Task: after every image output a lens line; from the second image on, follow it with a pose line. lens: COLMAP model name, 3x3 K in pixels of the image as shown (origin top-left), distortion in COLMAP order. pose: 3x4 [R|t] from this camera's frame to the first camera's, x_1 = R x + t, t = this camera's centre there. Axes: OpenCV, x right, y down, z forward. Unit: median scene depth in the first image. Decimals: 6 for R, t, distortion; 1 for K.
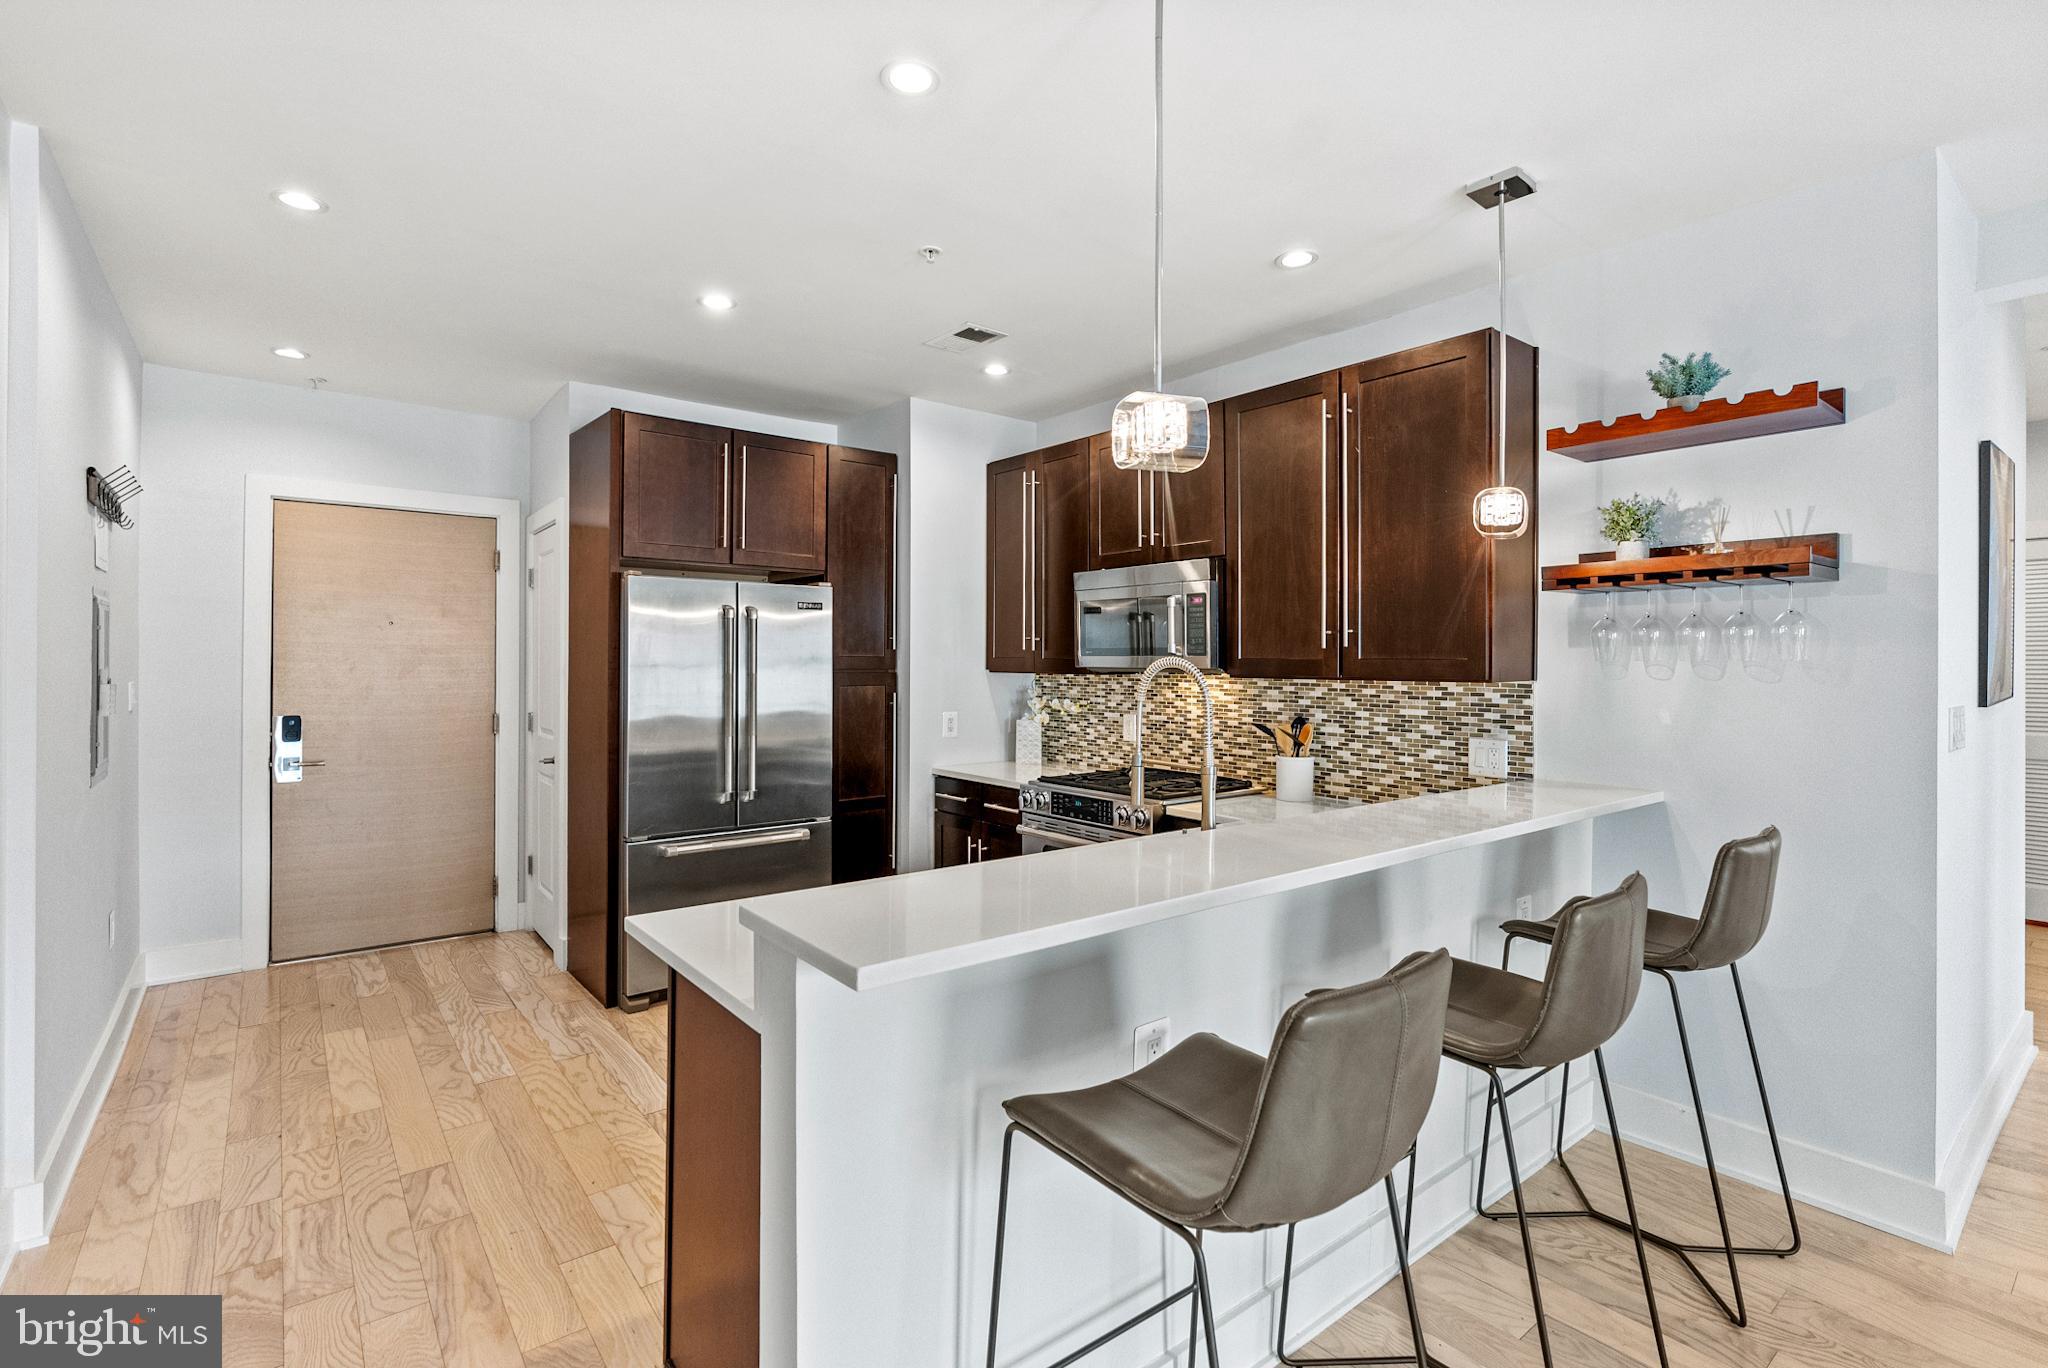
lens RADIAL K [[945.0, 0, 1015.7], [0, 945.0, 659.8], [0, 0, 1]] dist [-0.013395, 0.002588]
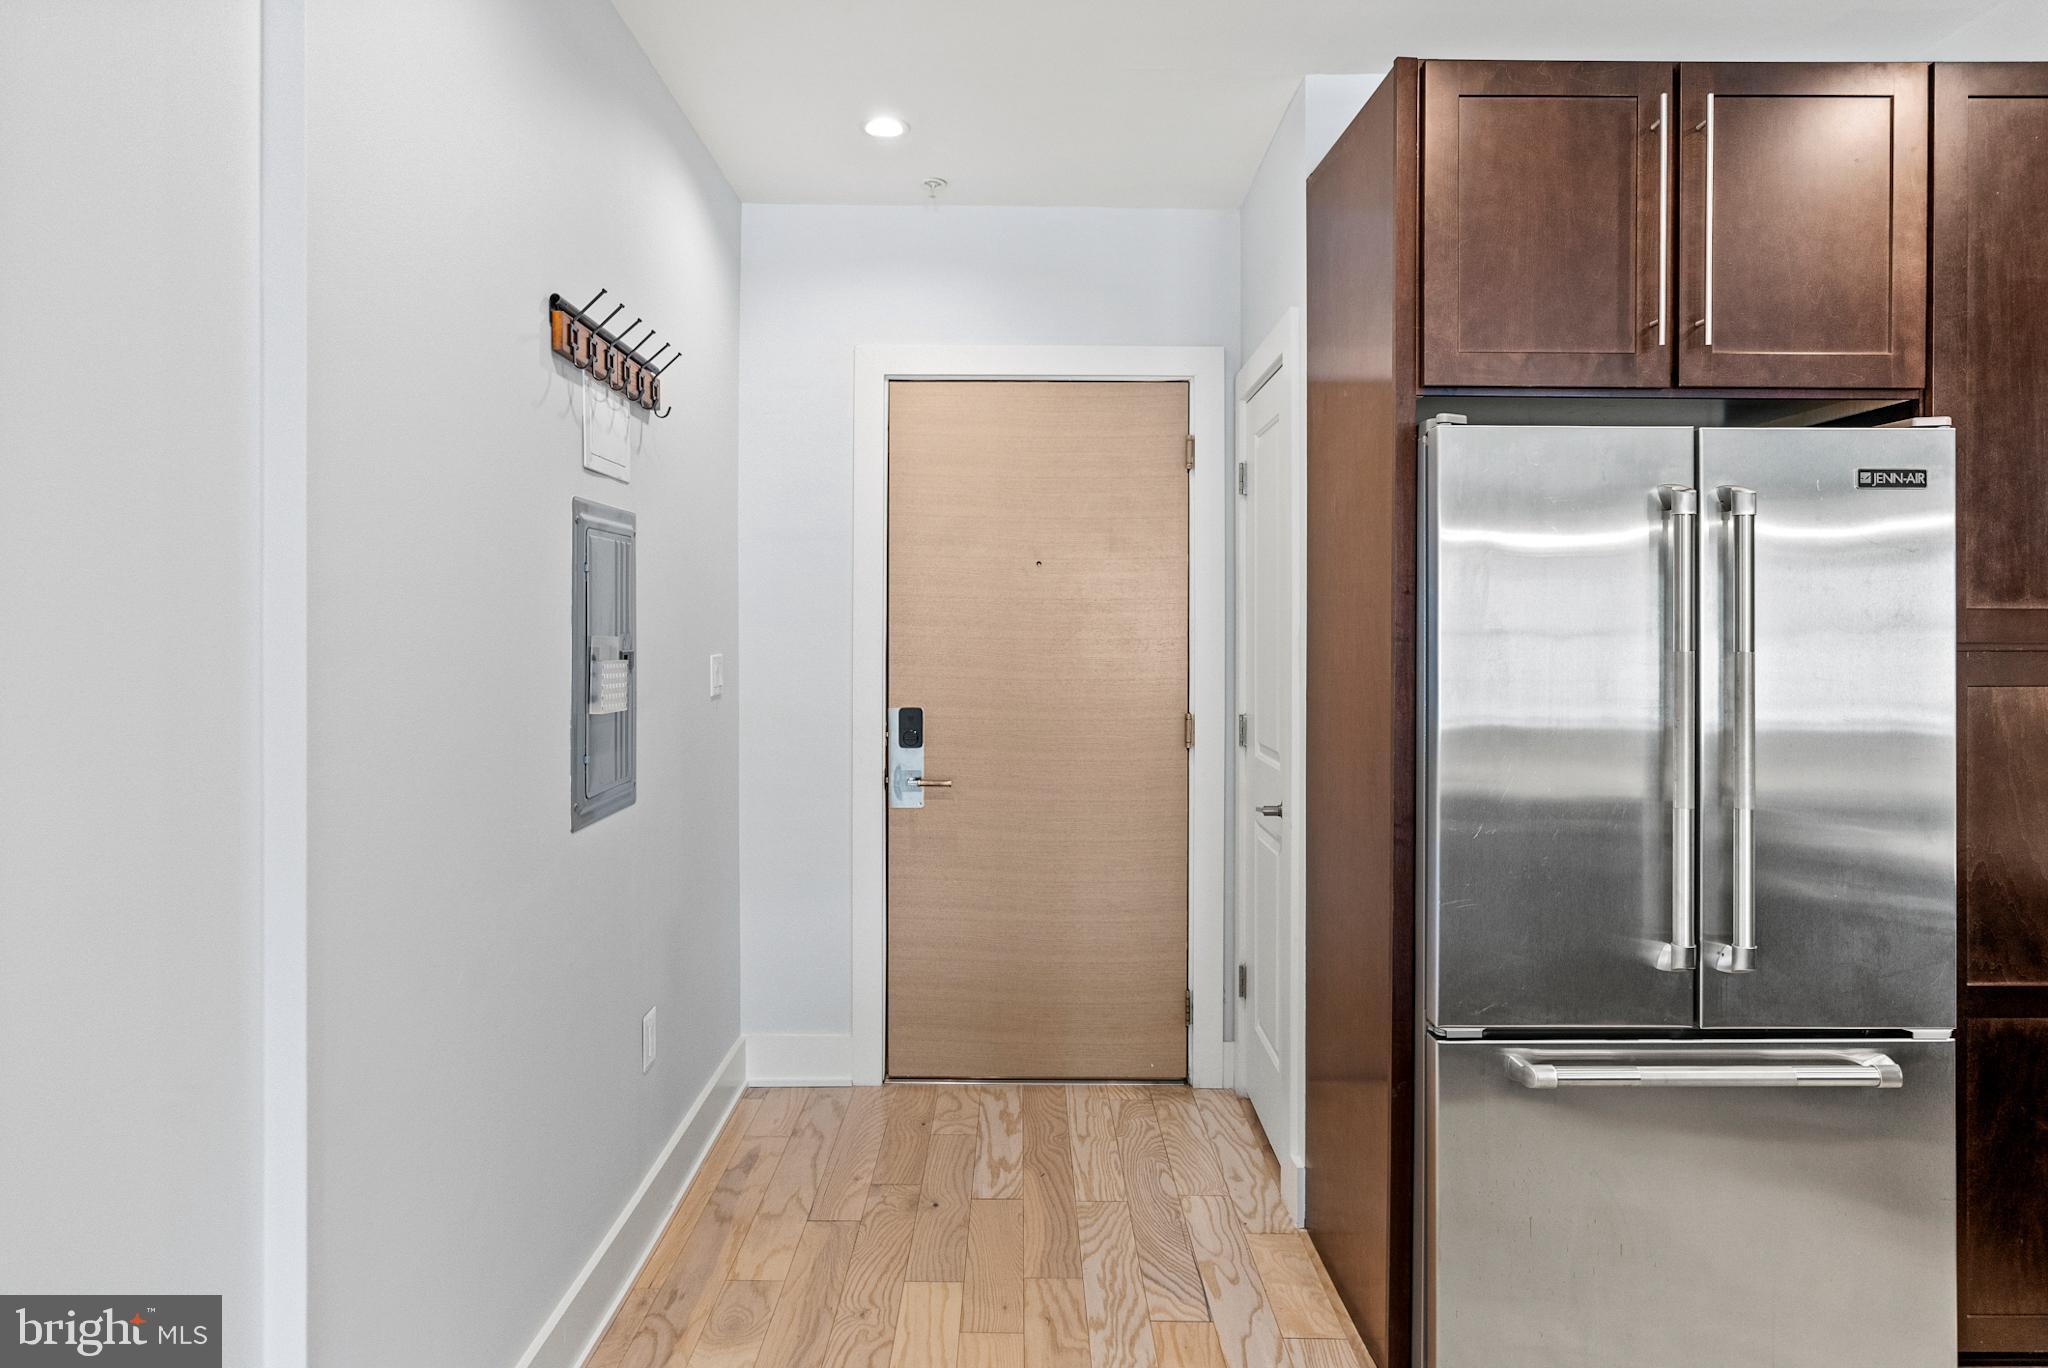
lens RADIAL K [[1216.0, 0, 1012.7], [0, 1216.0, 627.6], [0, 0, 1]] dist [0.000816, 0.001552]
pose [[0.782481, -0.001671, -0.622672, -0.204439], [0.002607, 0.999996, 0.000593, 0.003245], [0.622669, -0.002087, 0.782483, 0.415878]]
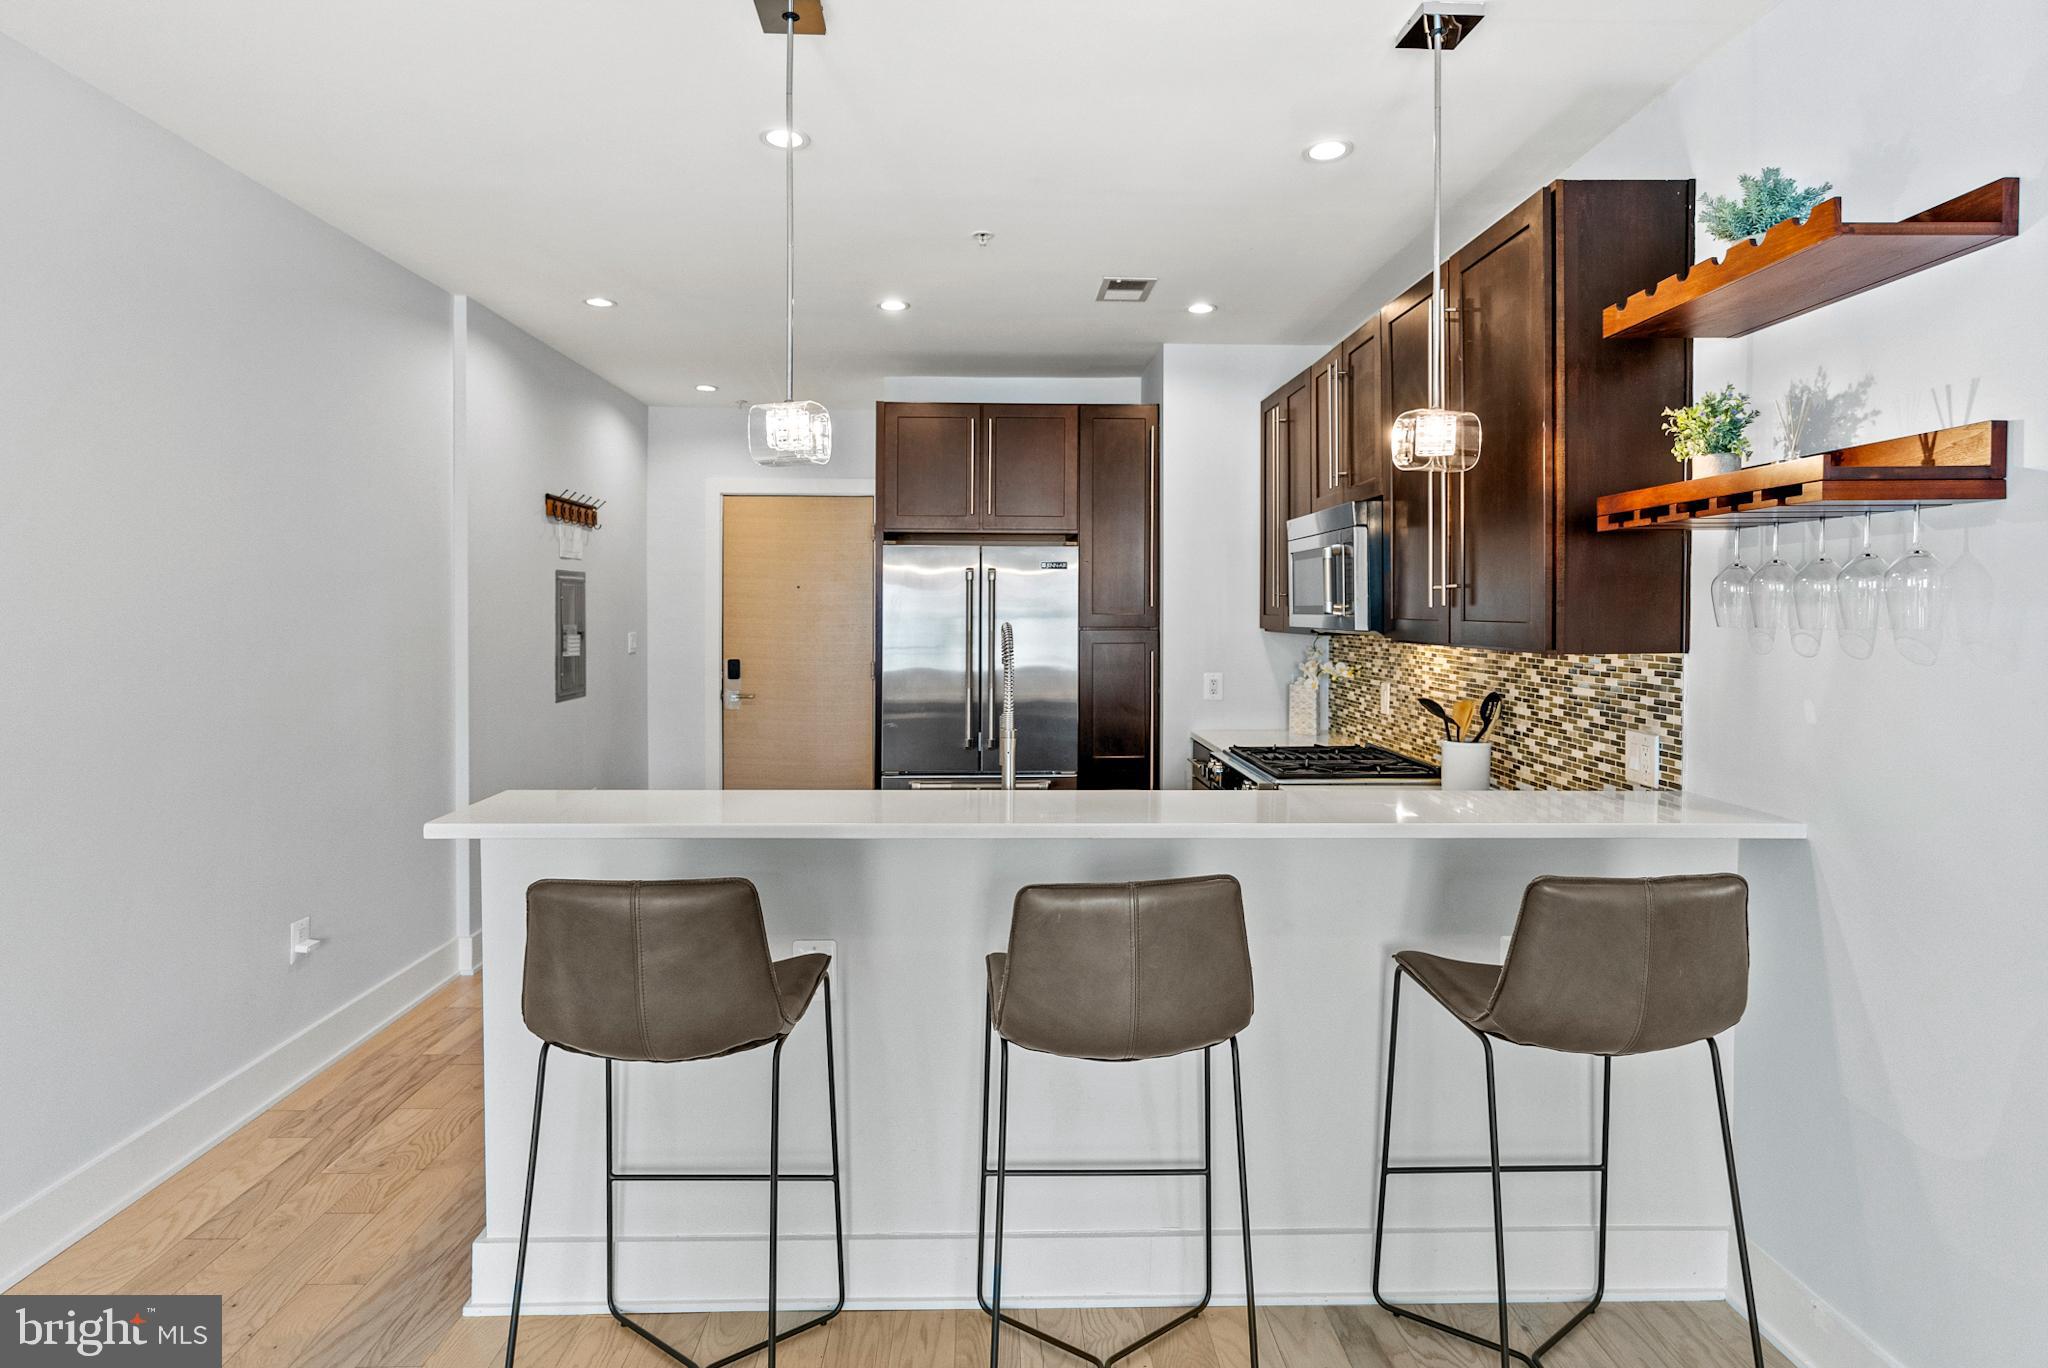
lens RADIAL K [[1068.4, 0, 1007.3], [0, 1068.4, 632.2], [0, 0, 1]] dist [-0.011901, -0.000840]
pose [[0.795981, 0.009505, -0.605247, 0.483915], [0.003765, 0.999780, 0.020652, -0.009237], [0.605310, -0.018717, 0.795770, 0.043070]]
